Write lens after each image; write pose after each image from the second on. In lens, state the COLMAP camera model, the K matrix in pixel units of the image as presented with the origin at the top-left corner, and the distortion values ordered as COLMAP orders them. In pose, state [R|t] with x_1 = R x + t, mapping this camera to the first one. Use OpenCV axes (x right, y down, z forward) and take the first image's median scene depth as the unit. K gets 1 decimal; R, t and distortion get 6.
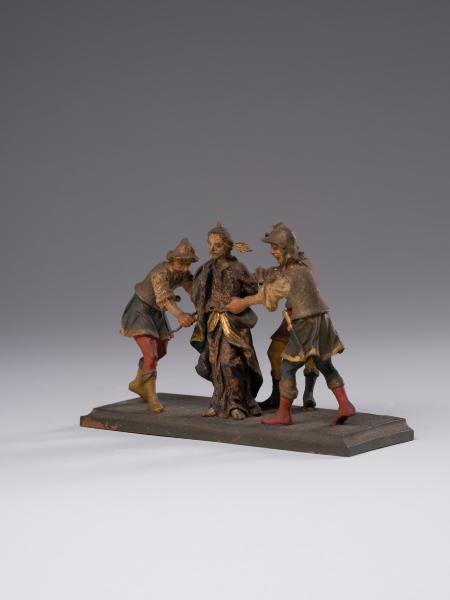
lens RADIAL K [[1951.2, 0, 225.0], [0, 1951.2, 300.0], [0, 0, 1]] dist [0.066915, -0.044429]
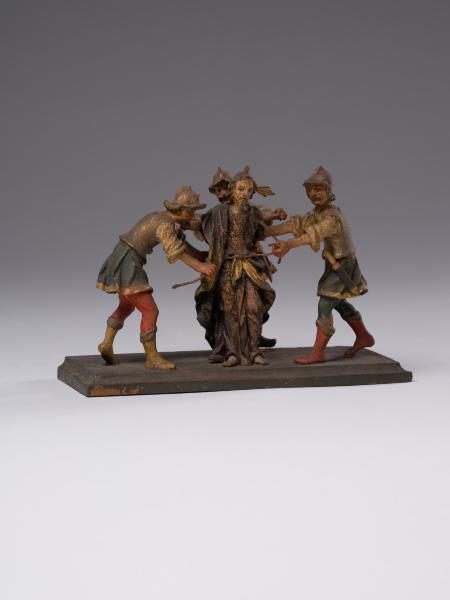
lens RADIAL K [[1951.2, 0, 225.0], [0, 1951.2, 300.0], [0, 0, 1]] dist [0.066915, -0.044429]
pose [[0.597977, -0.082389, 0.797267, -0.791720], [0.064334, 0.996427, 0.054717, -0.027291], [-0.798927, 0.018571, 0.601141, 0.416358]]
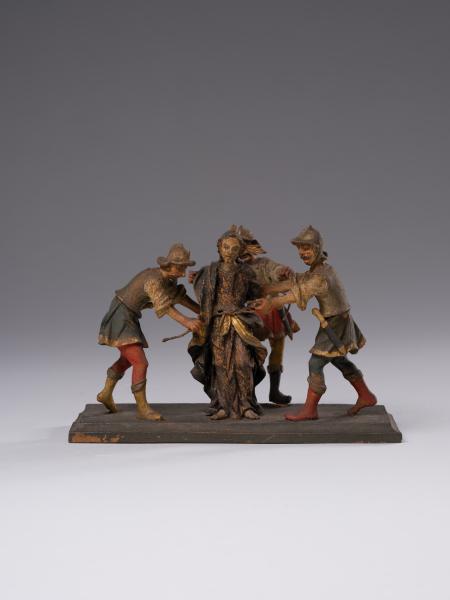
lens RADIAL K [[1951.2, 0, 225.0], [0, 1951.2, 300.0], [0, 0, 1]] dist [0.066915, -0.044429]
pose [[0.820766, -0.048043, 0.569242, -0.577625], [0.049563, 0.998689, 0.012824, -0.014491], [-0.569111, 0.017687, 0.822070, 0.173375]]
